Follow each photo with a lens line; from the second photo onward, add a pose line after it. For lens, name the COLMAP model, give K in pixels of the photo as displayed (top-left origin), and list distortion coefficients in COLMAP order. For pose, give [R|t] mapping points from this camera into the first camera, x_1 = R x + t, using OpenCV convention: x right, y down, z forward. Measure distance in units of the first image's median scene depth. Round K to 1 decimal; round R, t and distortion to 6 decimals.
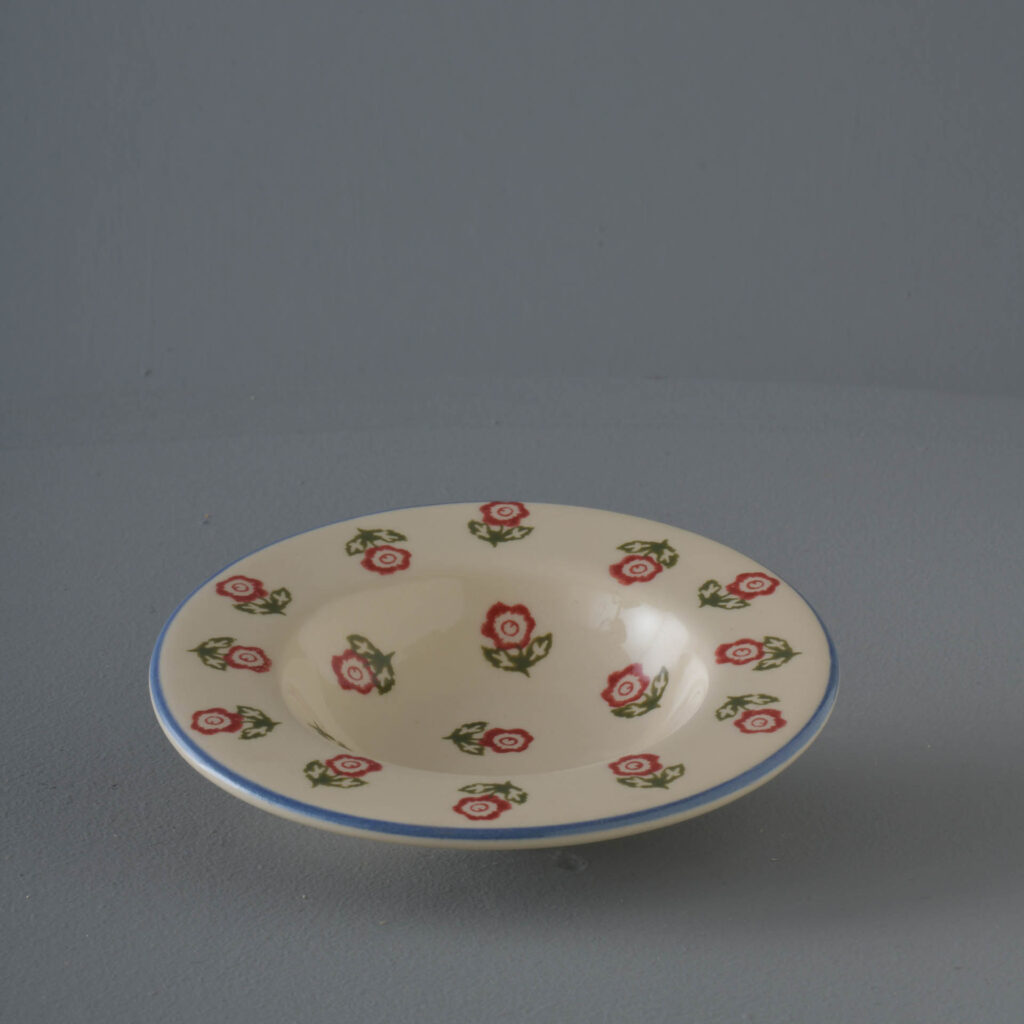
lens RADIAL K [[4998.7, 0, 512.5], [0, 4998.7, 277.1], [0, 0, 1]] dist [-0.015401, -1.657481]
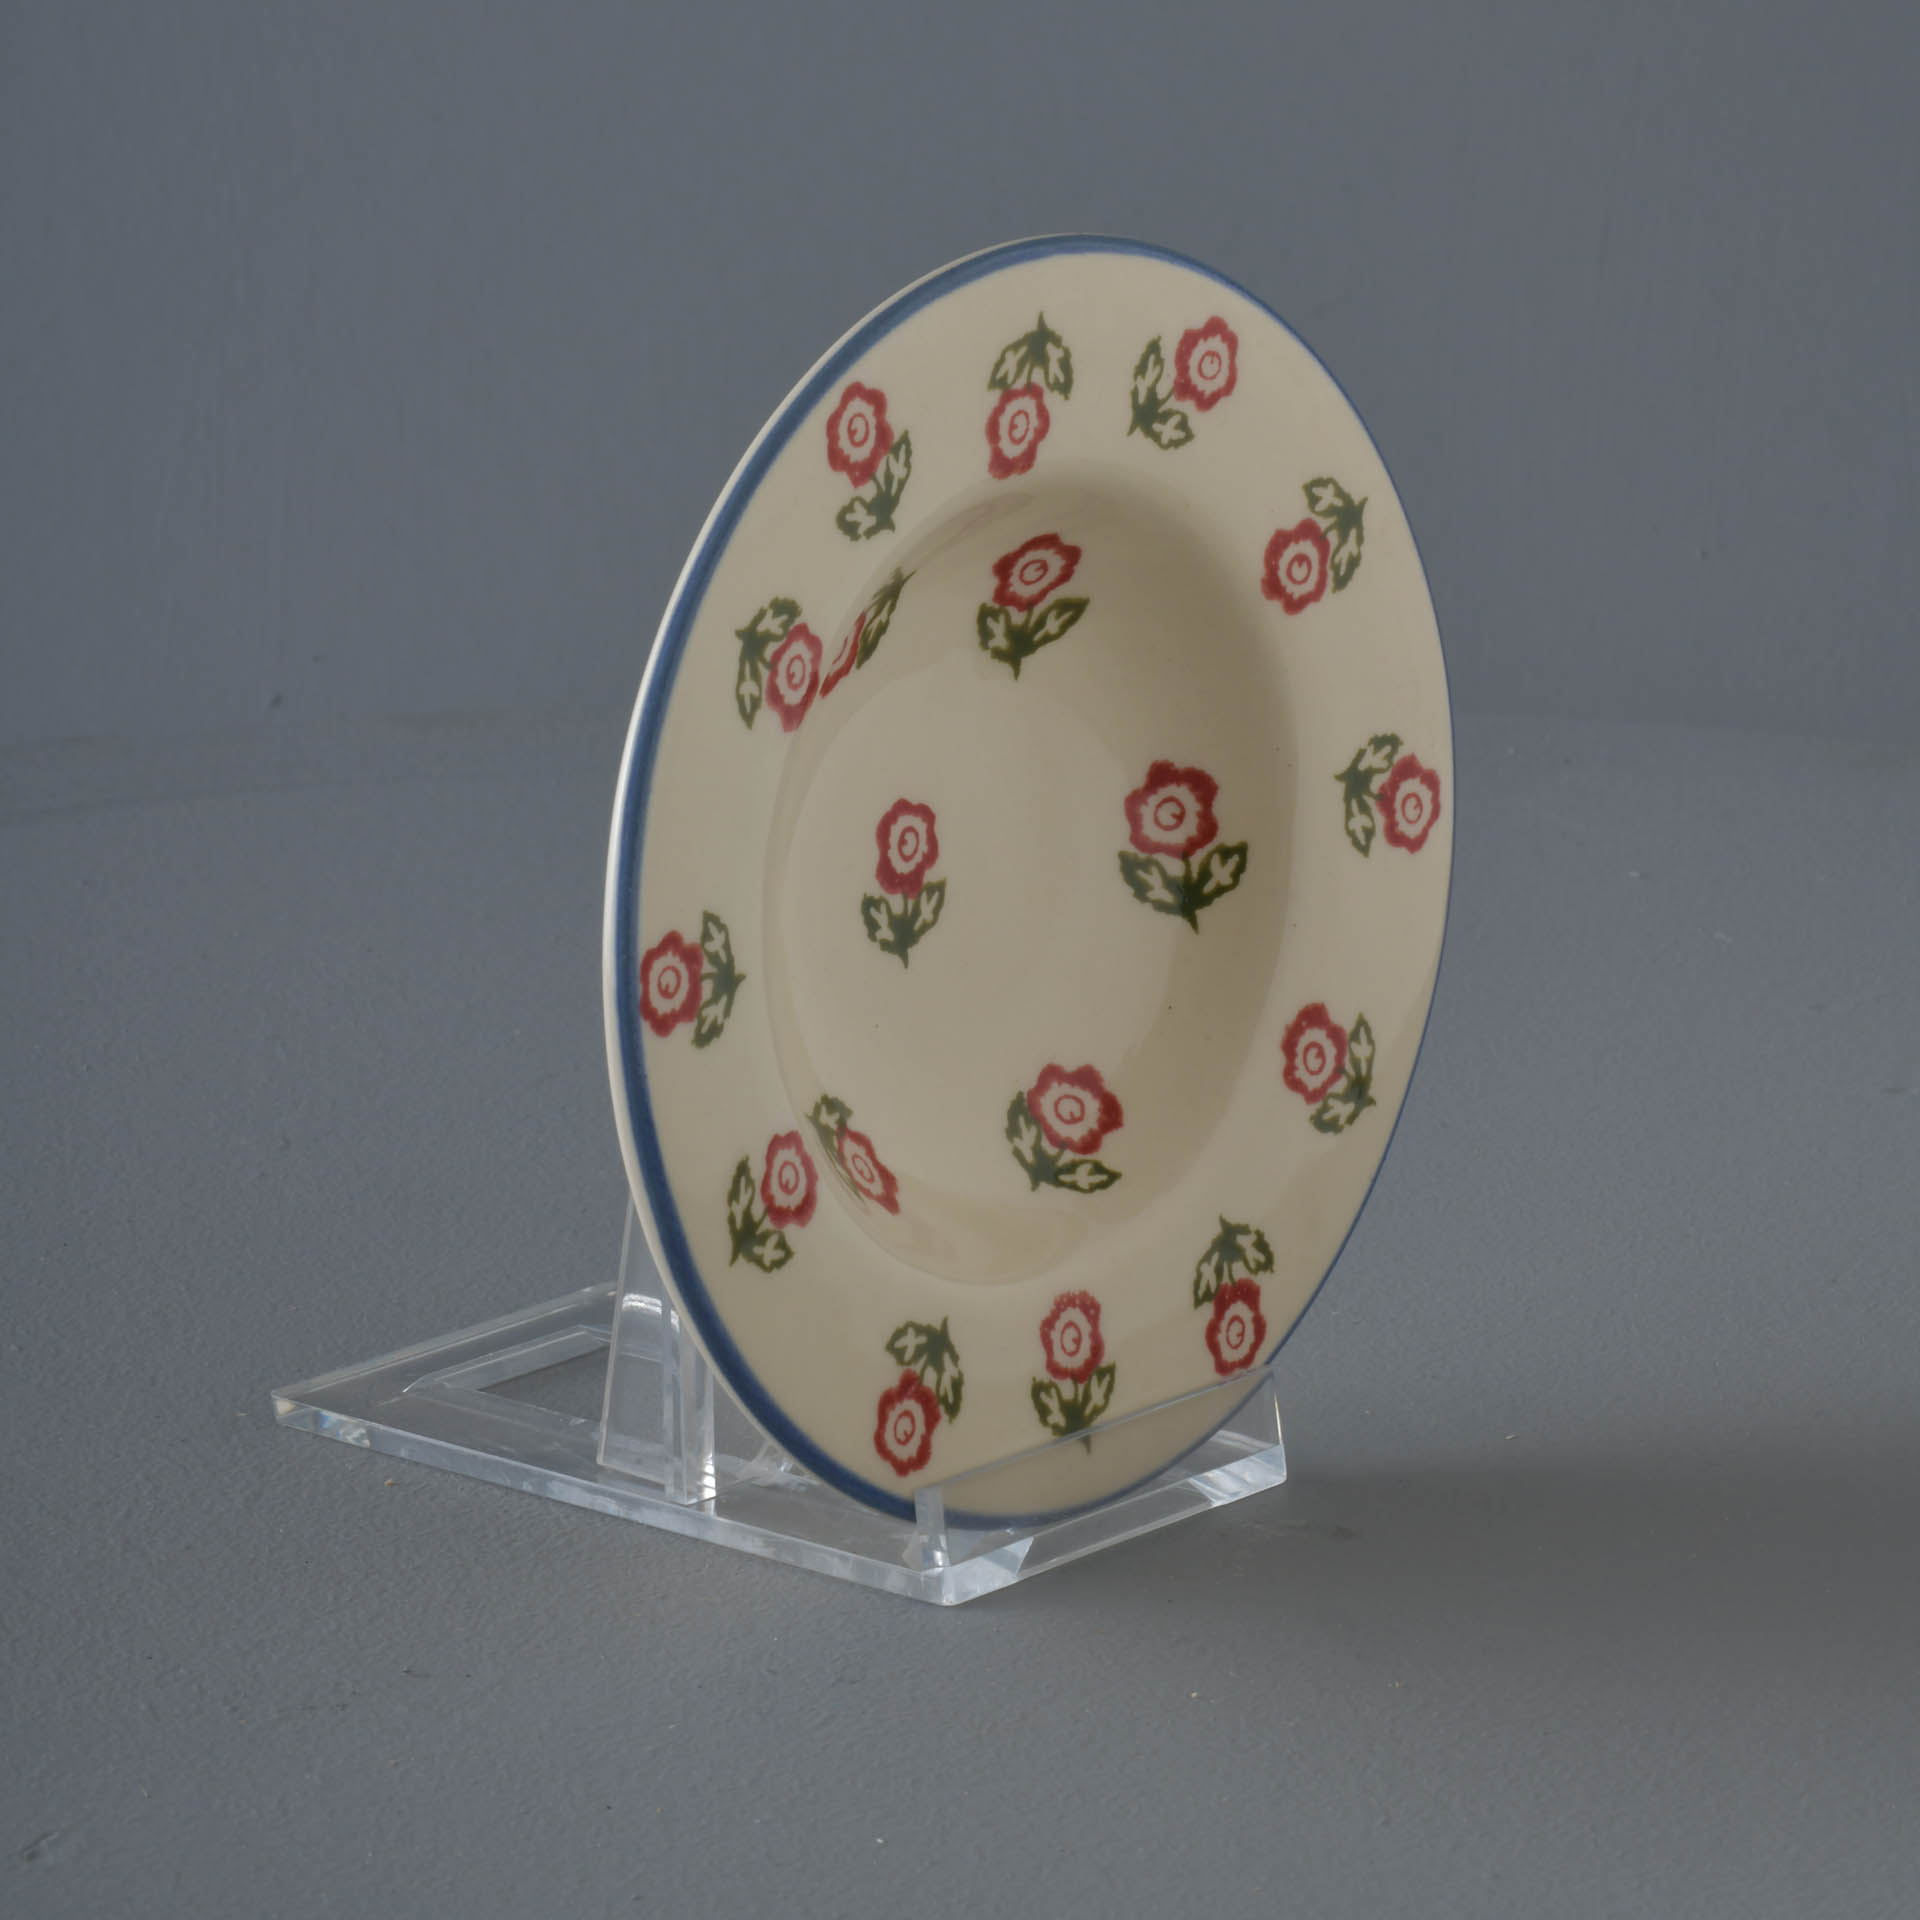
lens RADIAL K [[9372.6, 0, 961.0], [0, 9372.6, 519.6], [0, 0, 1]] dist [-0.015401, -1.657481]
pose [[-0.046598, -0.984665, -0.168119, 0.197487], [-0.424810, -0.132790, 0.895491, -0.785429], [-0.904083, 0.113147, -0.412107, 1.383429]]
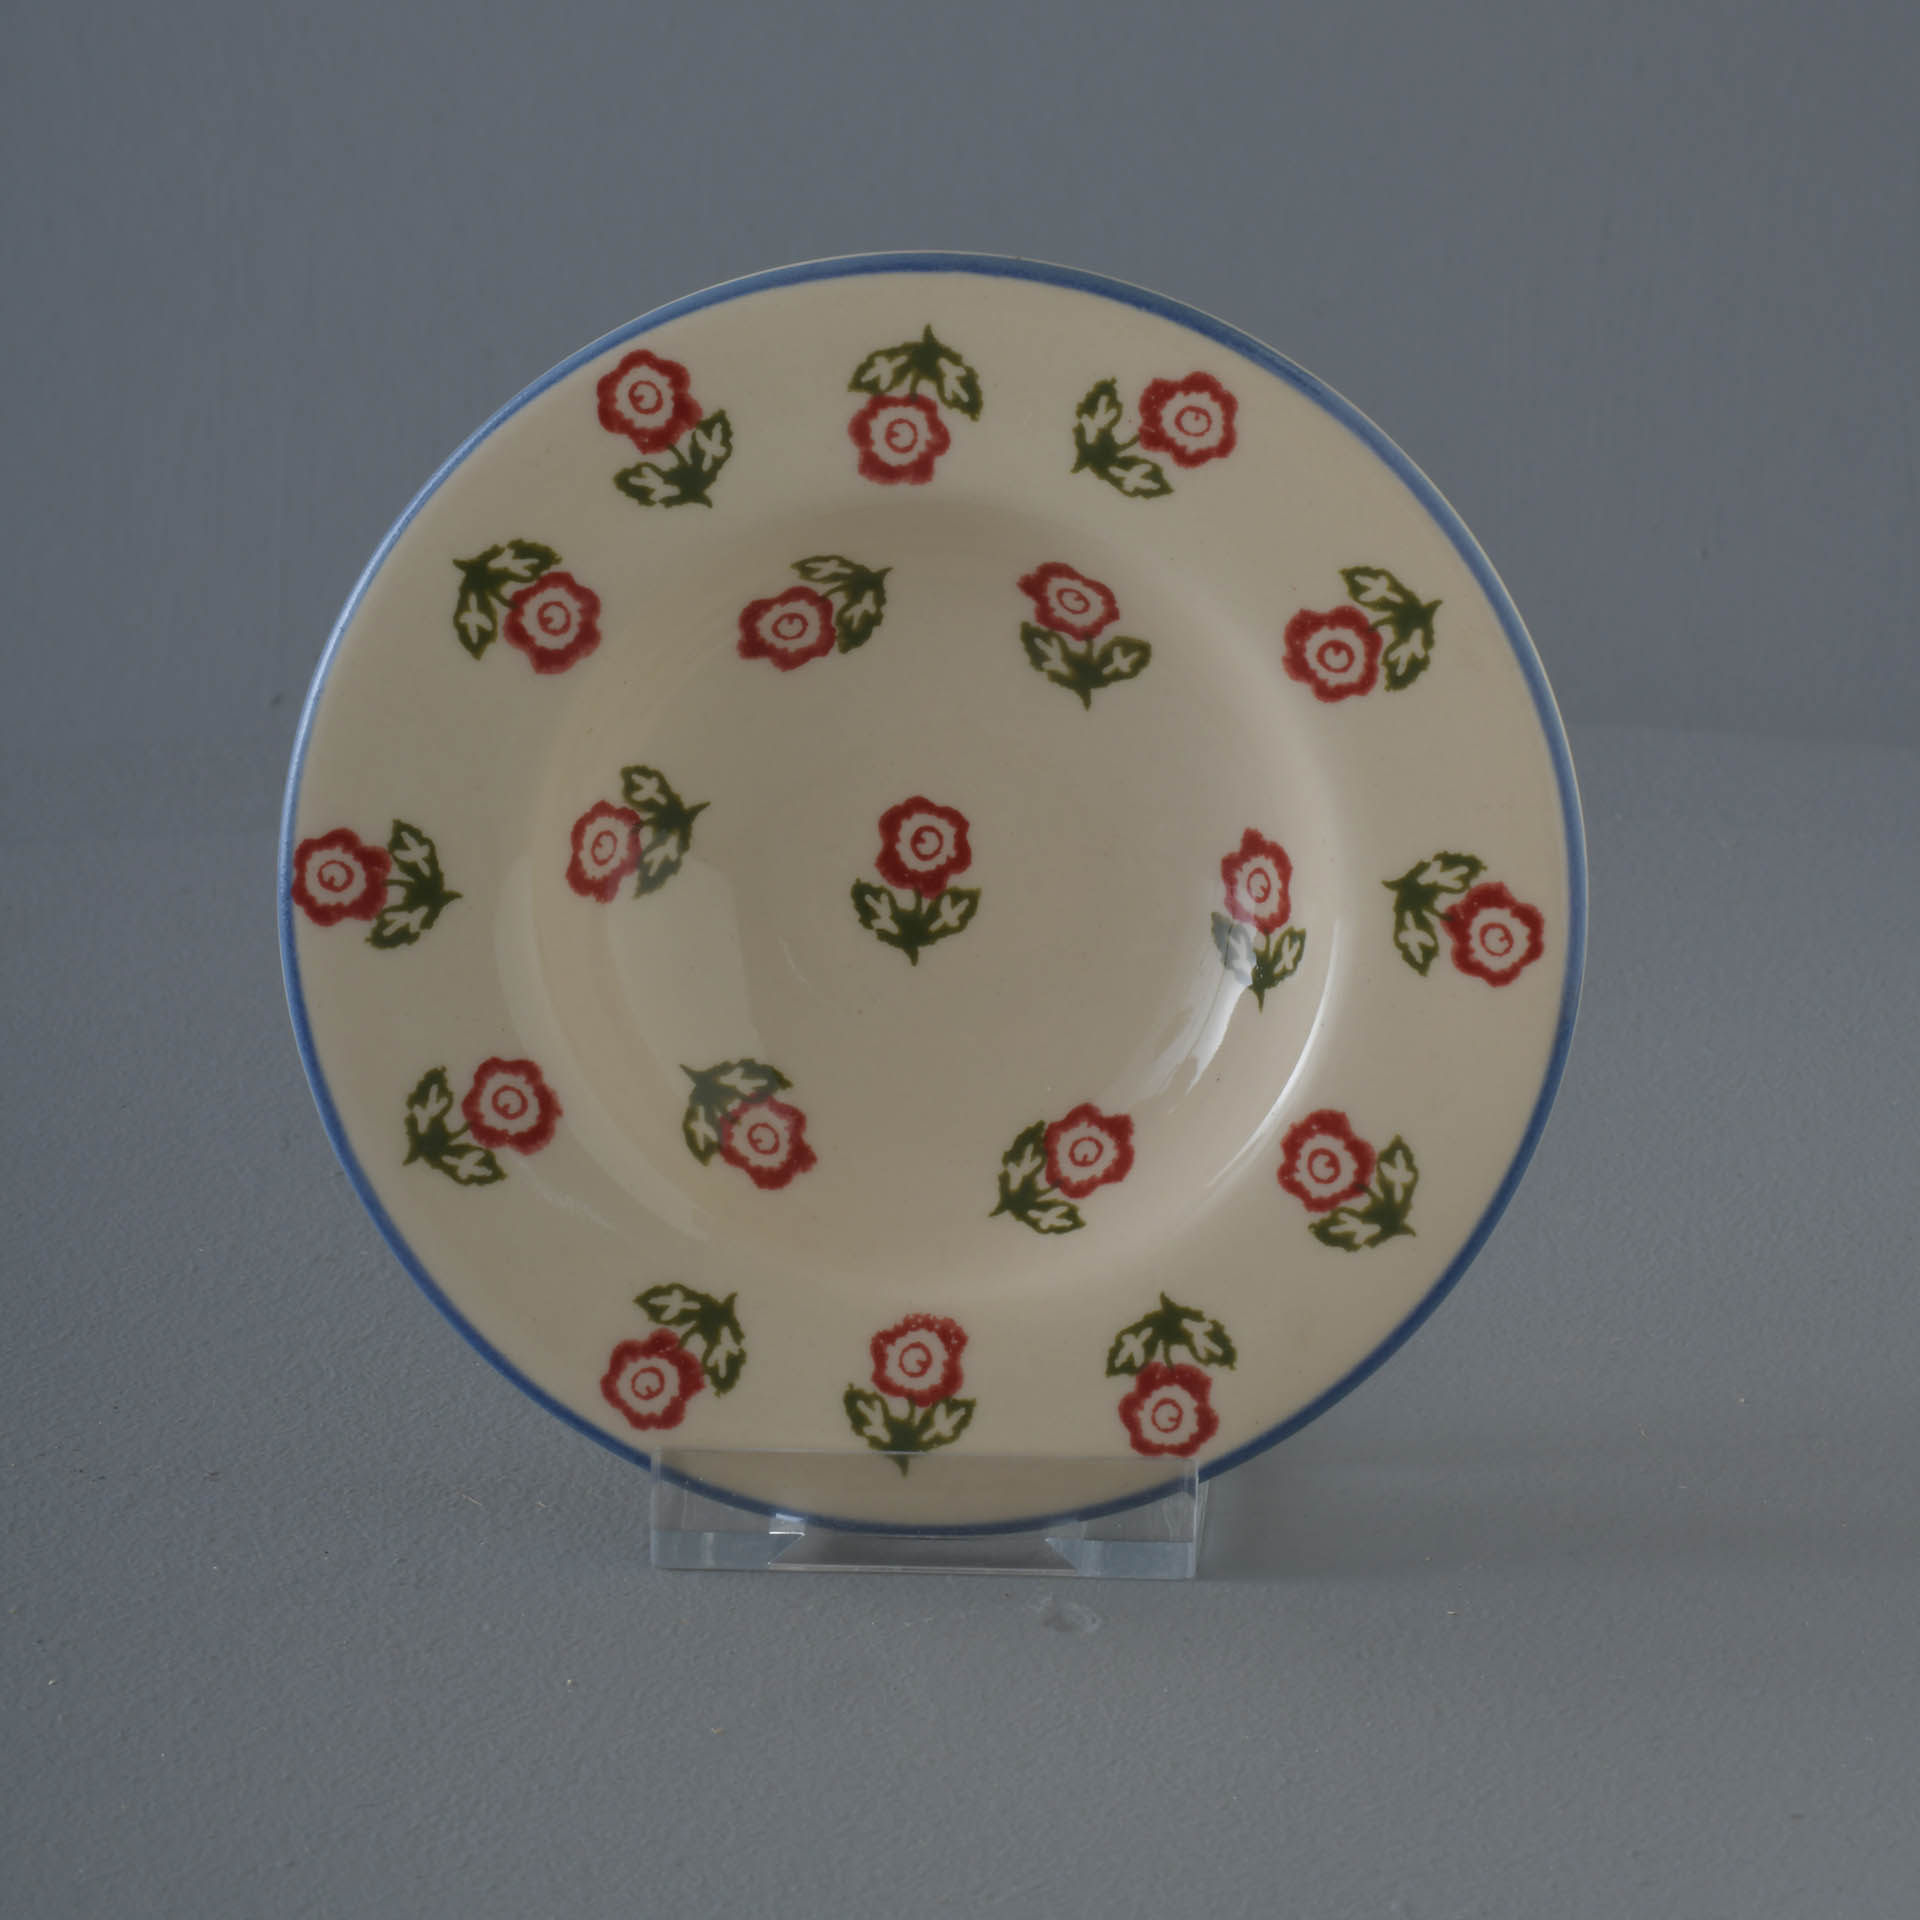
lens RADIAL K [[9372.6, 0, 961.0], [0, 9372.6, 519.6], [0, 0, 1]] dist [-0.015401, -1.657481]
pose [[0.005130, -0.988942, -0.148215, 0.178569], [0.470227, -0.128422, 0.873152, -0.760980], [-0.882531, -0.074174, 0.464368, 0.530215]]
